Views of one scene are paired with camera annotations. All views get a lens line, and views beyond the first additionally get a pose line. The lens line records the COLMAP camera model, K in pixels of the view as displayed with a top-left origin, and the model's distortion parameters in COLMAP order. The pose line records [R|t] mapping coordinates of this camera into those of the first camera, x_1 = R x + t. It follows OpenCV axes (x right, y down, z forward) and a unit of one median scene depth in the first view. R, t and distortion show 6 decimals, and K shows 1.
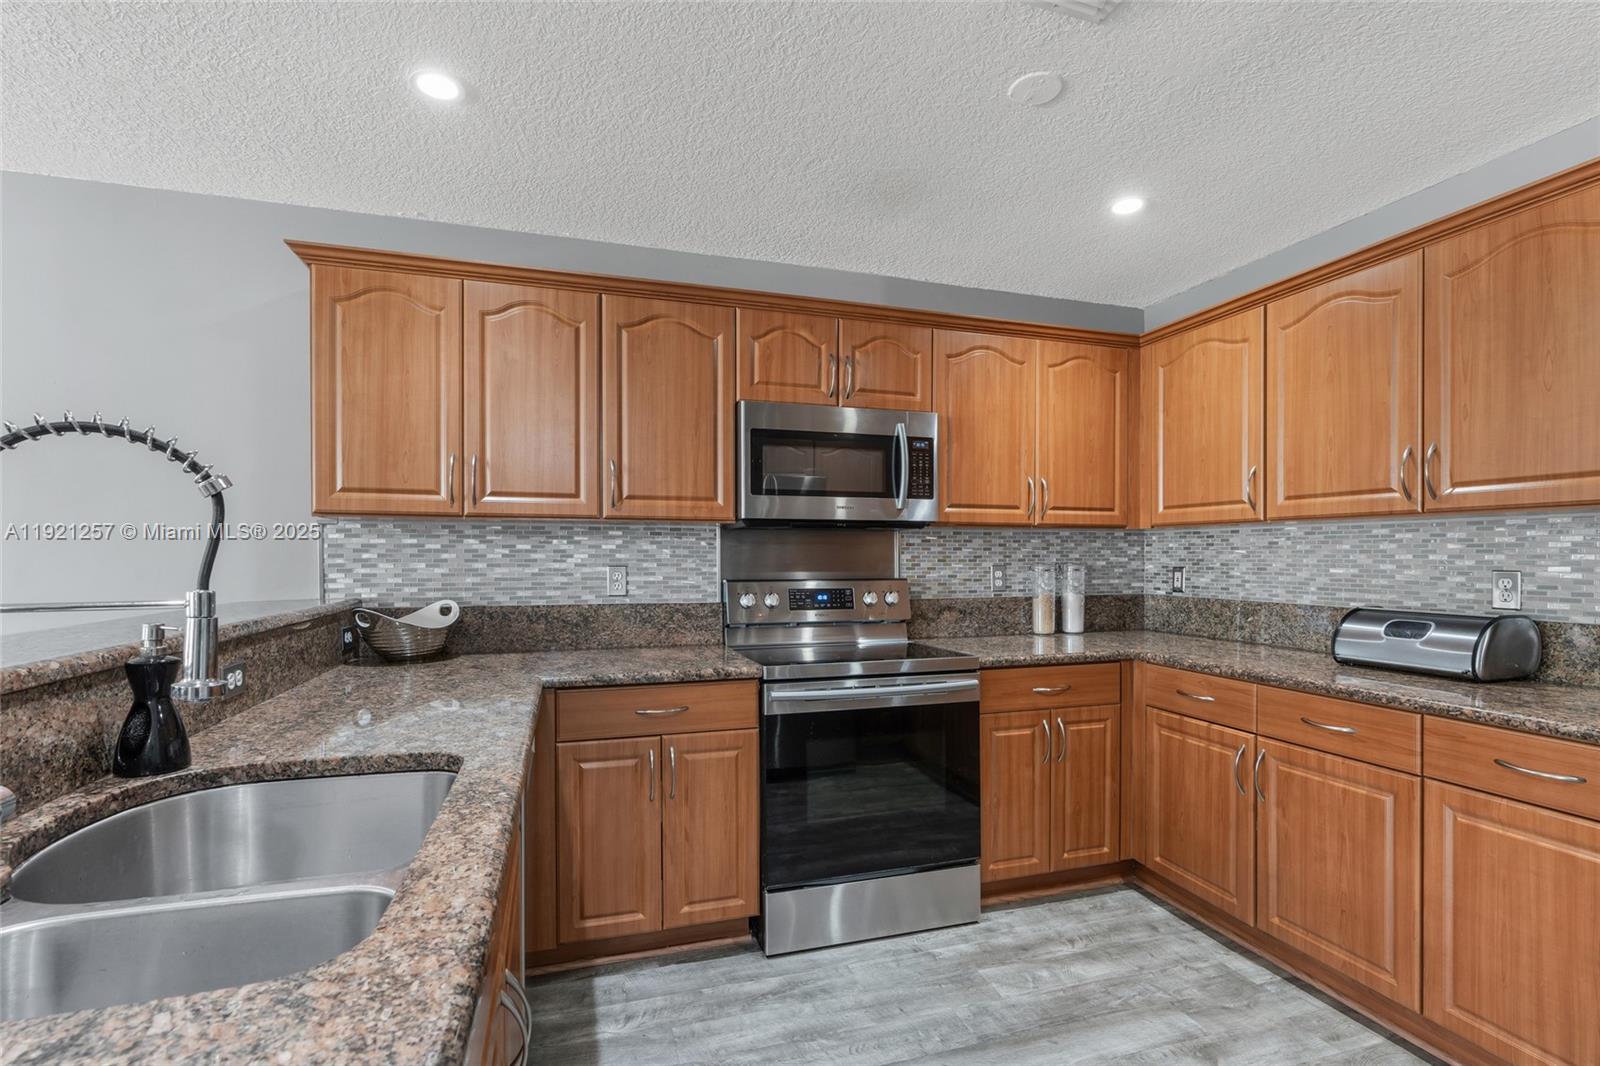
lens RADIAL K [[743.4, 0, 801.0], [0, 743.4, 561.8], [0, 0, 1]] dist [-0.004491, 0.000046]
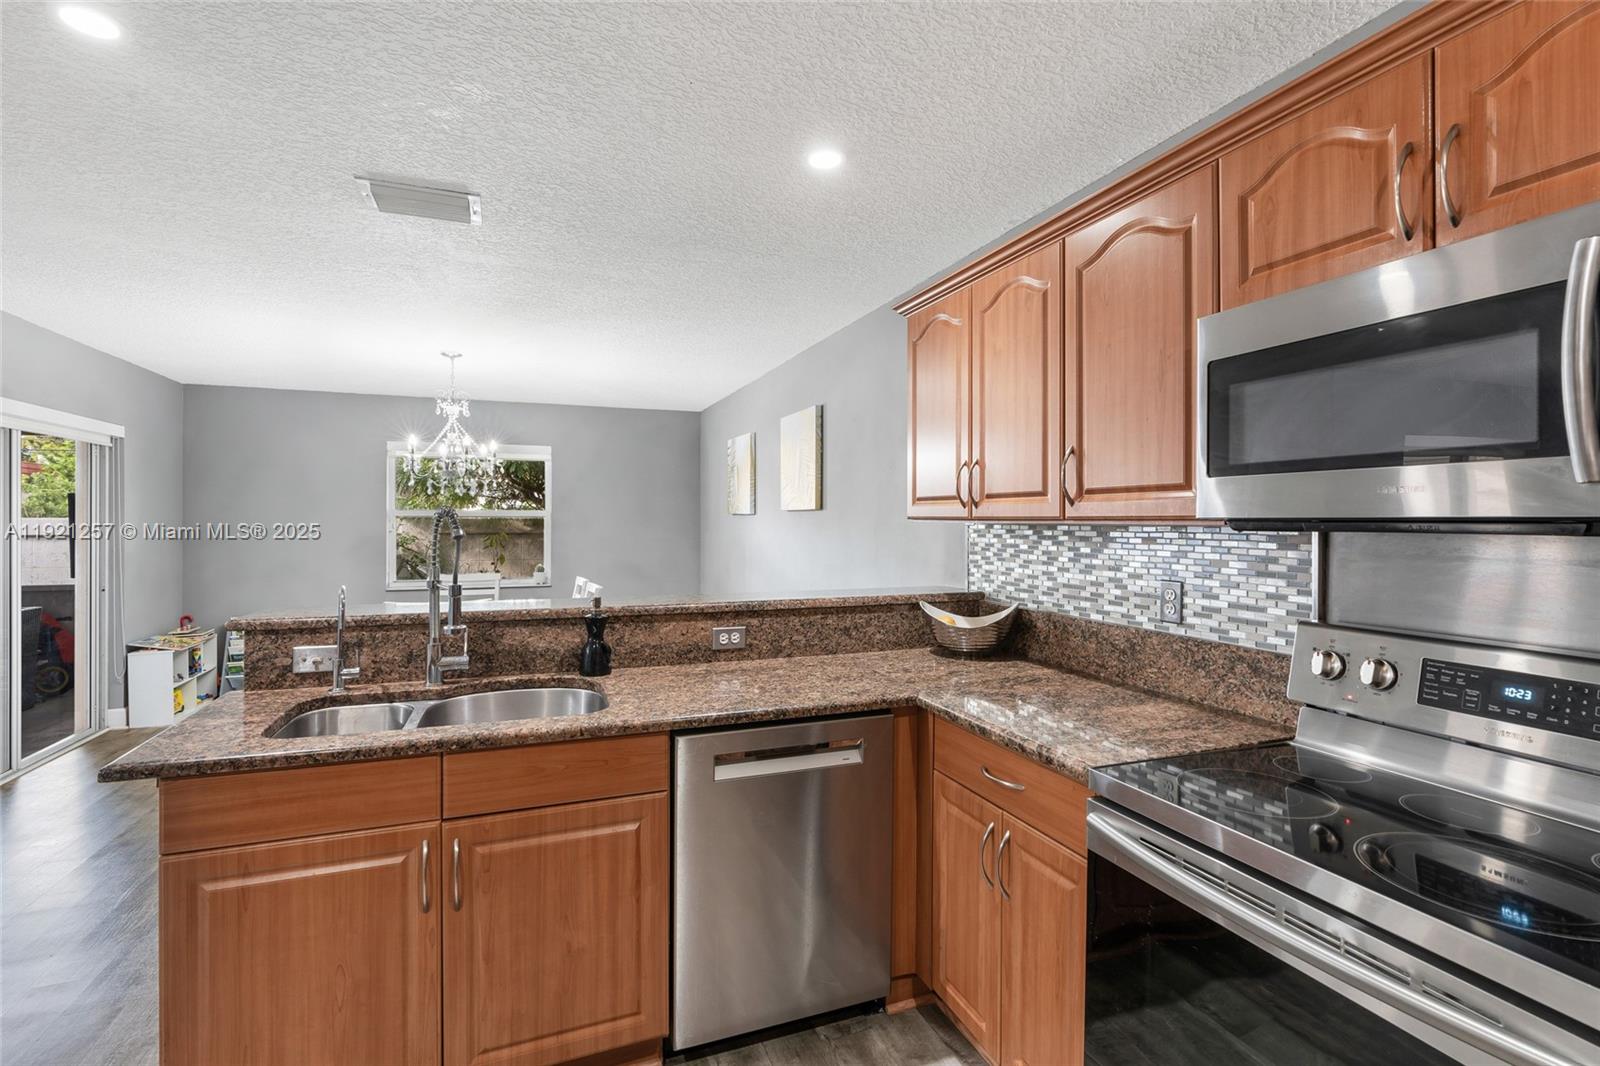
lens RADIAL K [[730.8, 0, 802.3], [0, 730.8, 525.4], [0, 0, 1]] dist [-0.005594, 0.000980]
pose [[0.077207, 0.005199, -0.997001, 0.456704], [-0.012034, 0.999918, 0.004282, -0.049892], [0.996942, 0.011668, 0.077264, 0.619438]]
